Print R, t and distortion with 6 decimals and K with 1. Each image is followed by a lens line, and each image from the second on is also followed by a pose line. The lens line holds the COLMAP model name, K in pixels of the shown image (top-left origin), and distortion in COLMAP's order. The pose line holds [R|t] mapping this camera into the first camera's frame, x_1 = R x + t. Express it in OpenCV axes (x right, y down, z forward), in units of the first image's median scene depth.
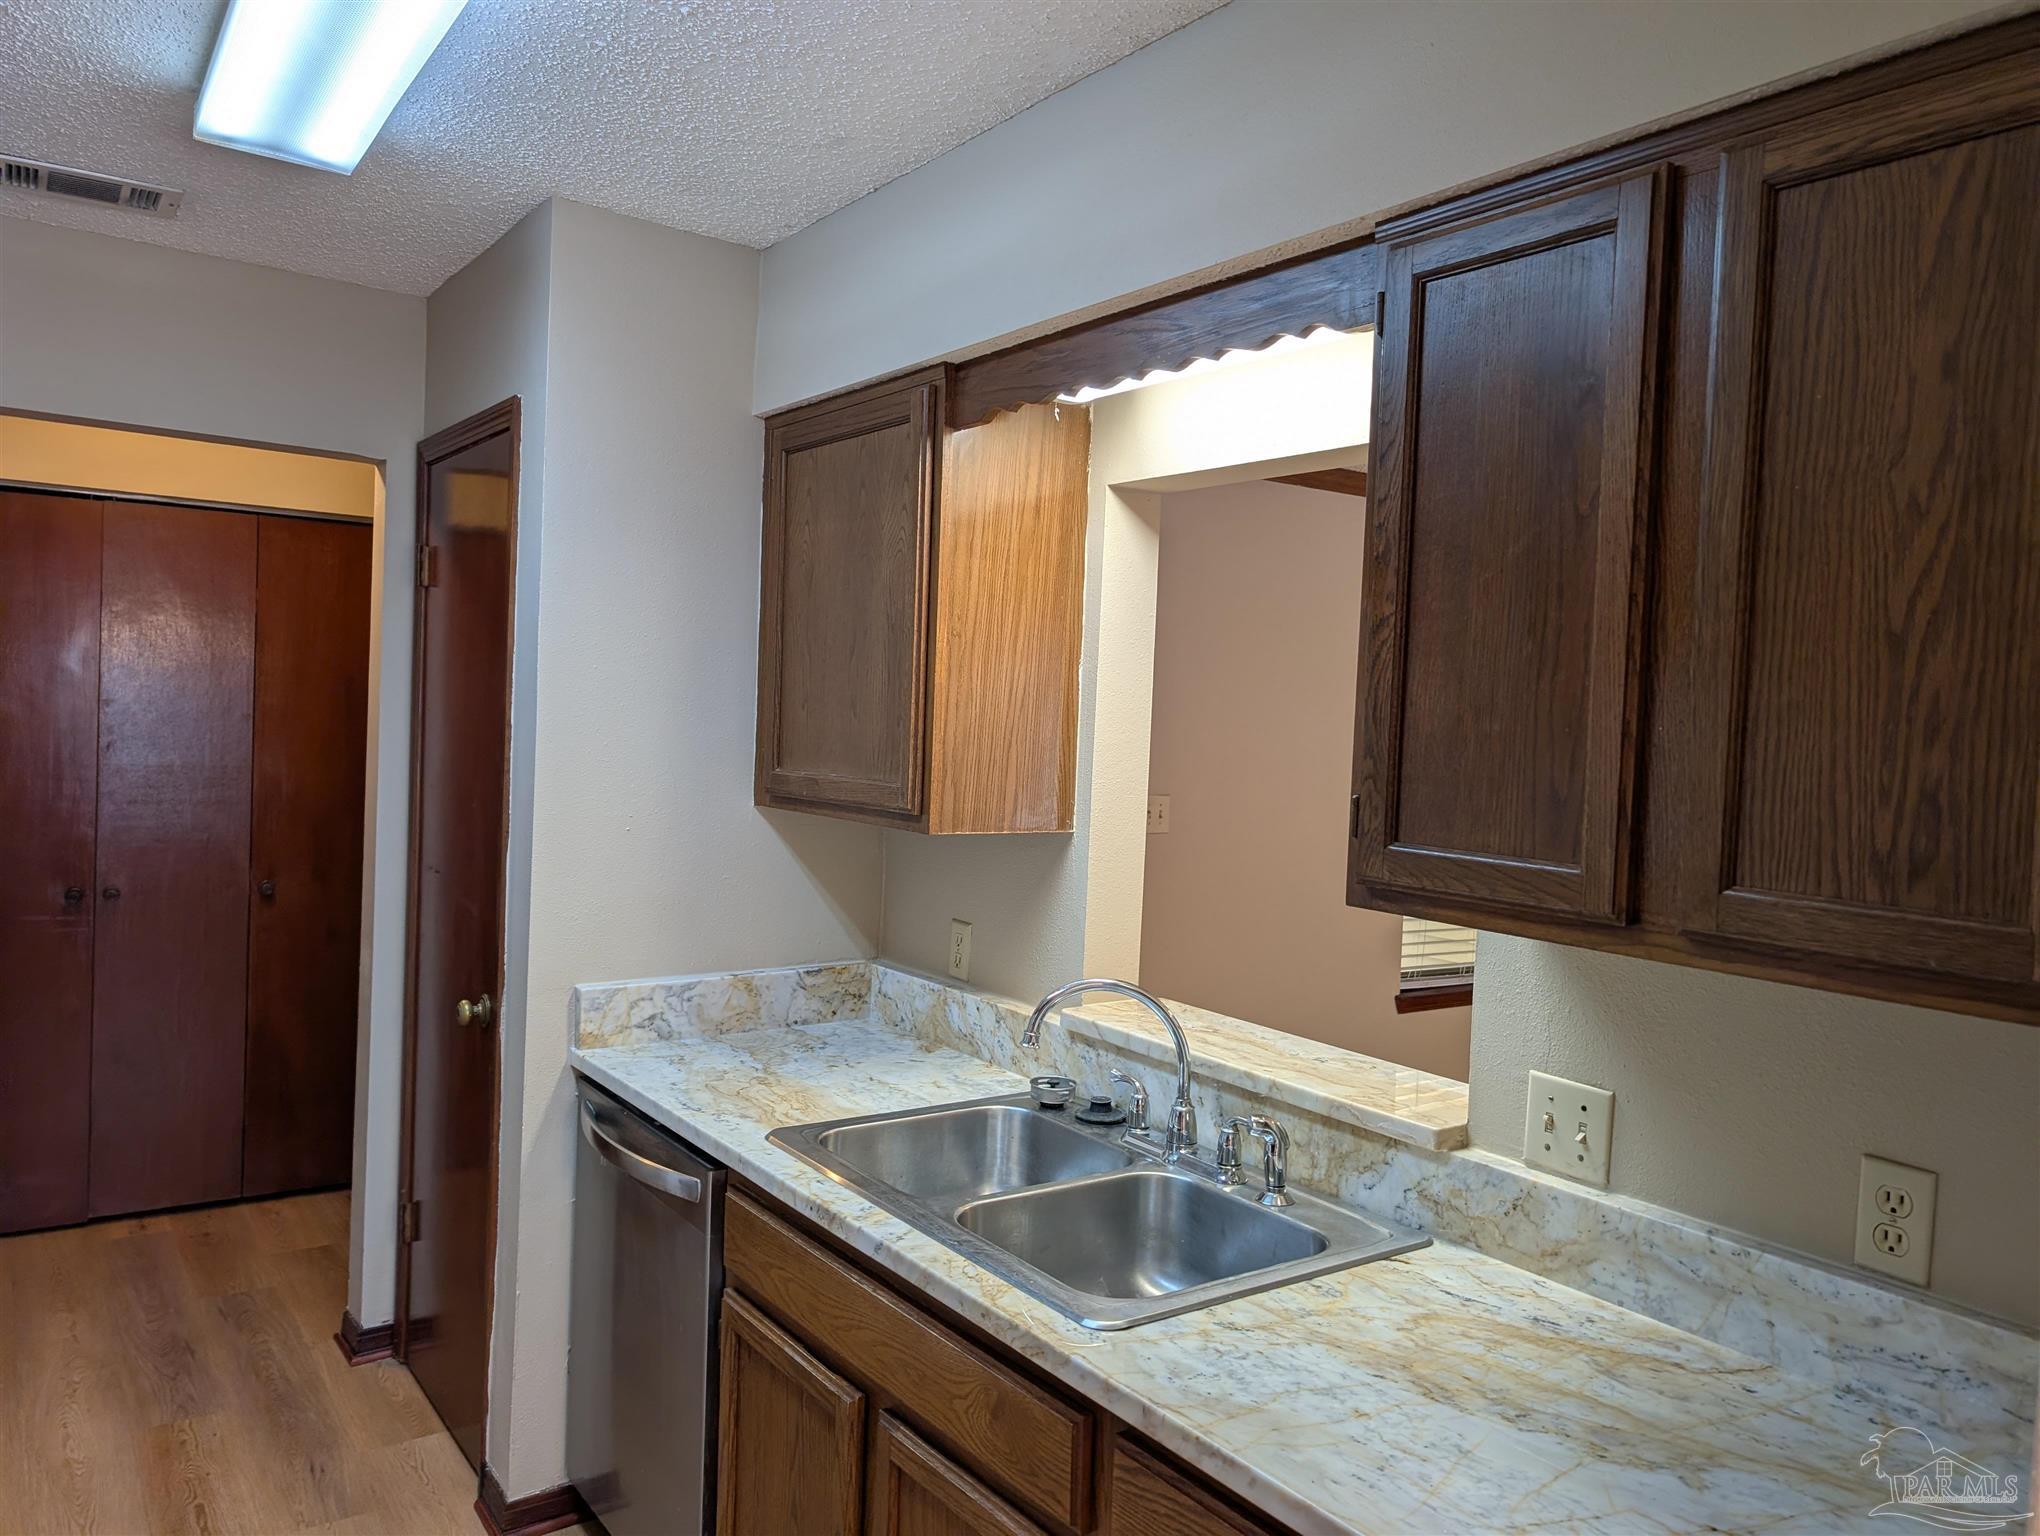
lens RADIAL K [[1468.5, 0, 1026.5], [0, 1468.5, 769.4], [0, 0, 1]] dist [0.034449, -0.025890]
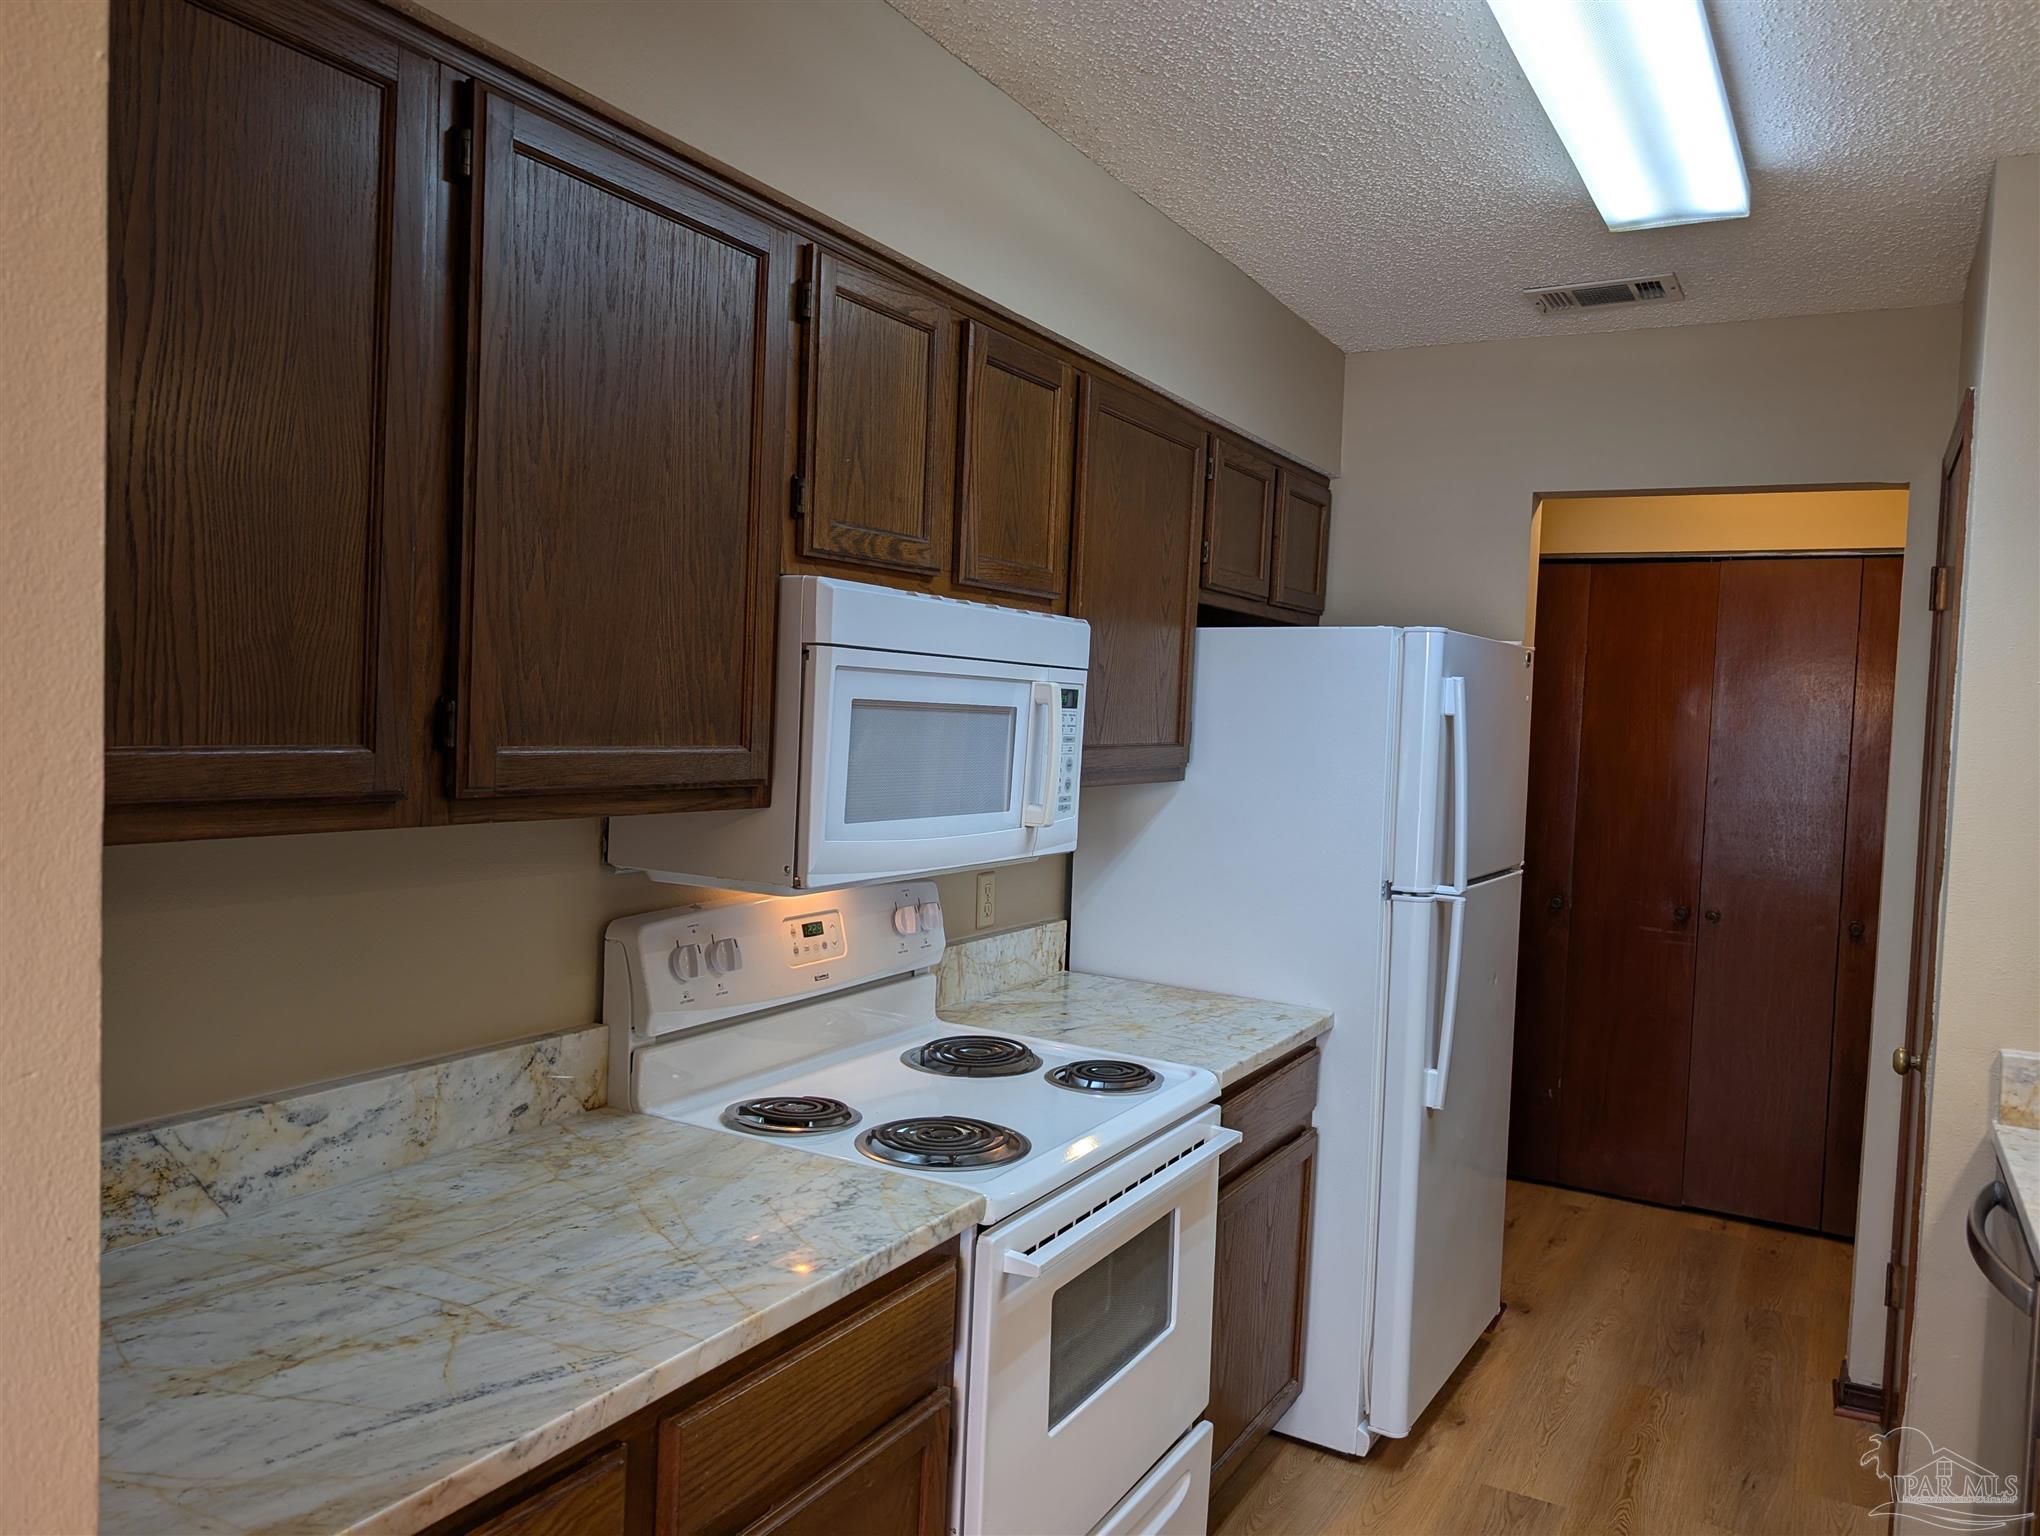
lens RADIAL K [[1468.5, 0, 1031.7], [0, 1468.5, 775.2], [0, 0, 1]] dist [0.034449, -0.025890]
pose [[0.427252, 0.016734, -0.903978, 0.194544], [-0.054145, 0.998508, -0.007107, 0.018457], [0.902510, 0.051982, 0.427521, 0.084479]]
